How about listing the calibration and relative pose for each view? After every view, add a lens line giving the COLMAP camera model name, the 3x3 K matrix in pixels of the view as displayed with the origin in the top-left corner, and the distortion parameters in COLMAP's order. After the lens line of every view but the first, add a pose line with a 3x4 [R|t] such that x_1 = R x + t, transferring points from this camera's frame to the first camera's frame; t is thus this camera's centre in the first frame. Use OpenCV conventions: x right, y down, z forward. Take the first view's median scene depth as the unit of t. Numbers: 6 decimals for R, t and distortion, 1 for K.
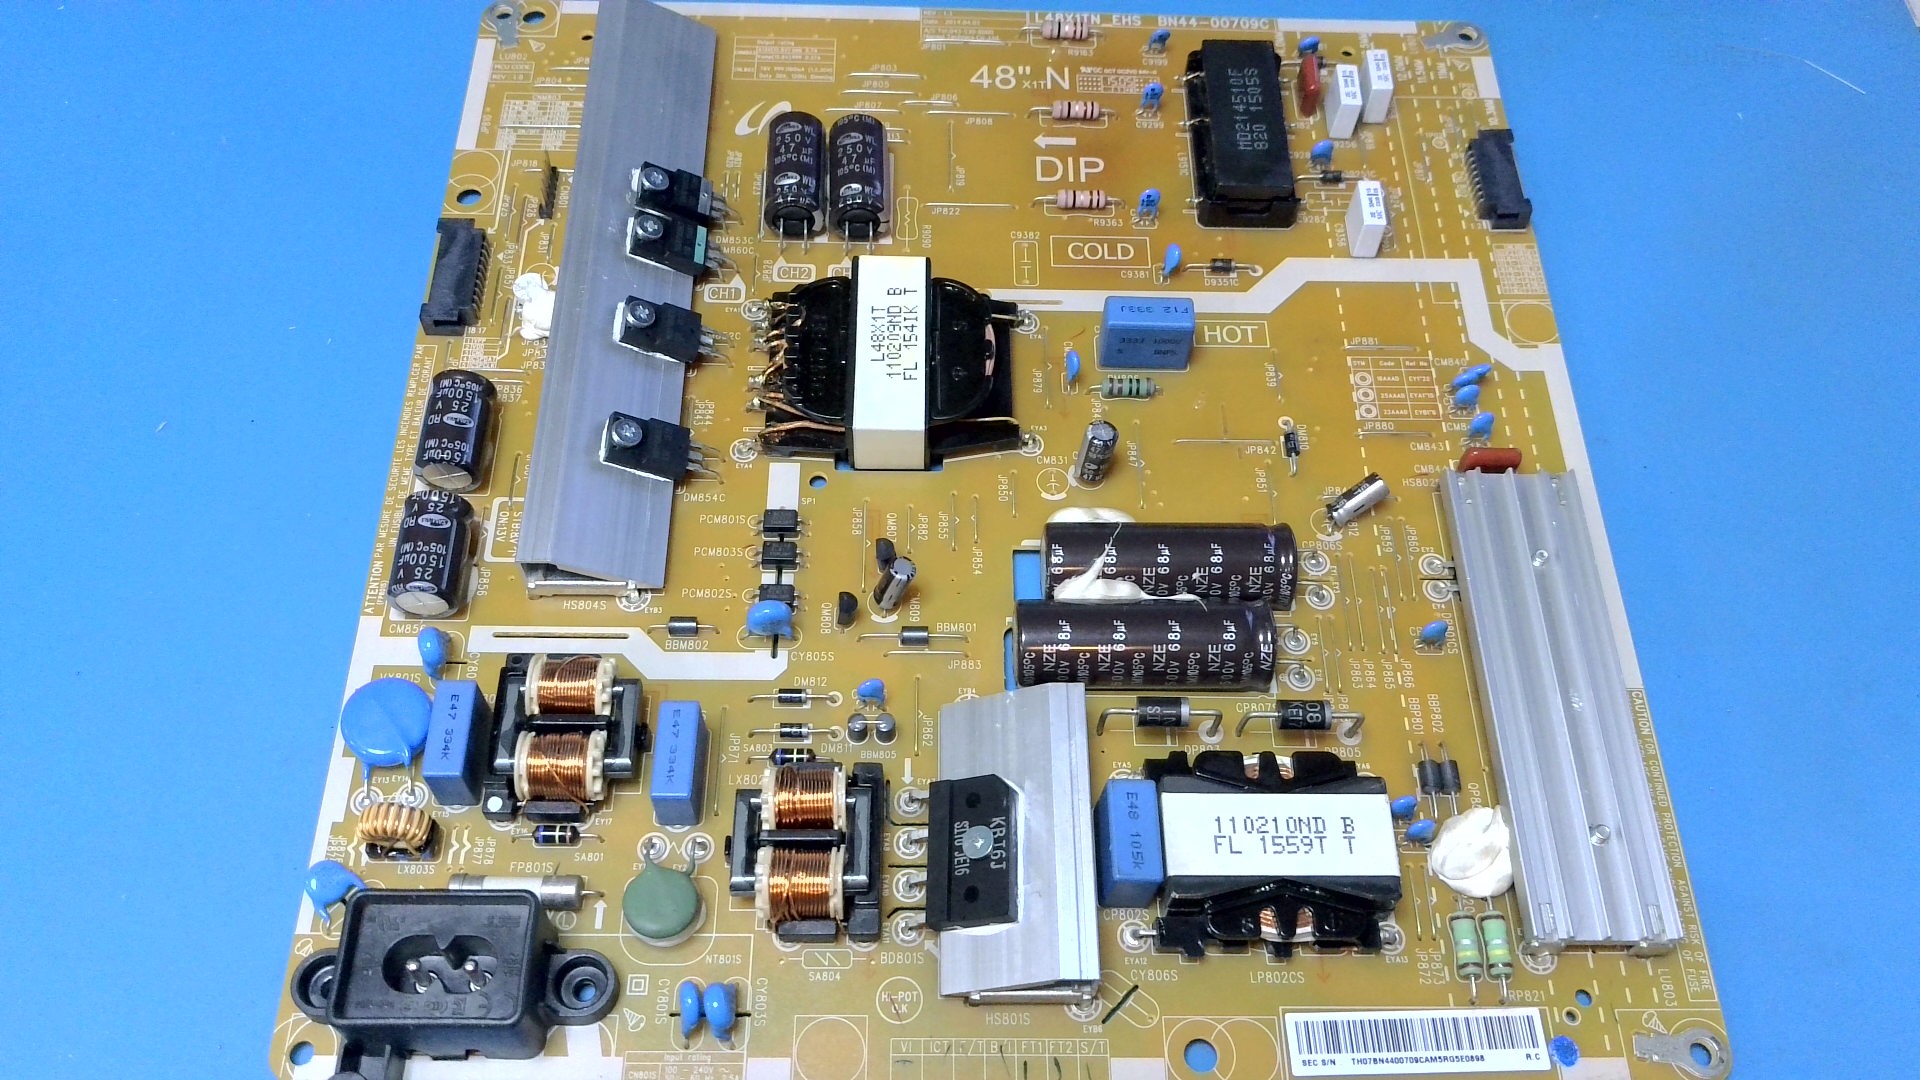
lens RADIAL K [[1590.1, 0, 960.0], [0, 1590.1, 540.0], [0, 0, 1]] dist [0.095776, -0.309511]
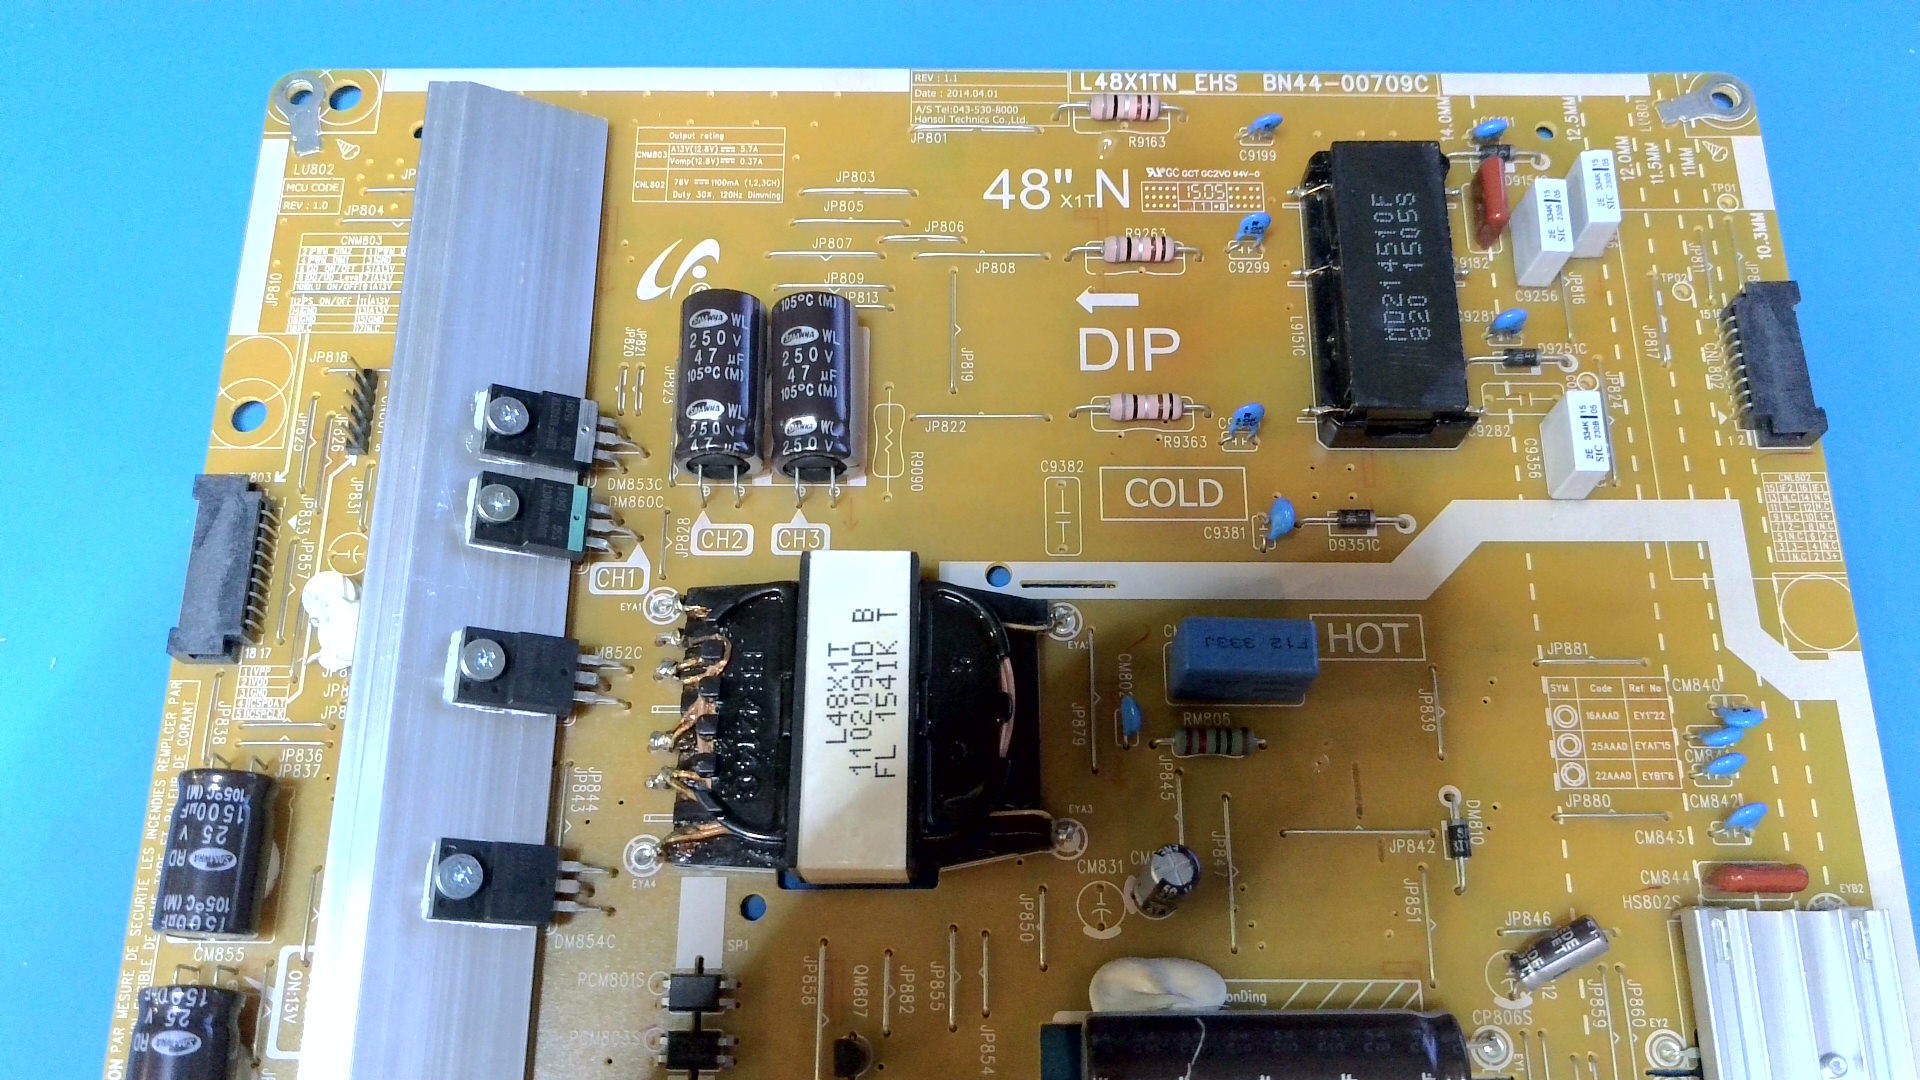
lens RADIAL K [[1617.7, 0, 953.6], [0, 1617.7, 549.6], [0, 0, 1]] dist [0.054657, -0.147364]
pose [[0.999402, -0.002739, -0.034466, 0.018405], [0.008861, 0.983855, 0.178749, -0.281712], [0.033420, -0.178948, 0.983291, 0.318911]]
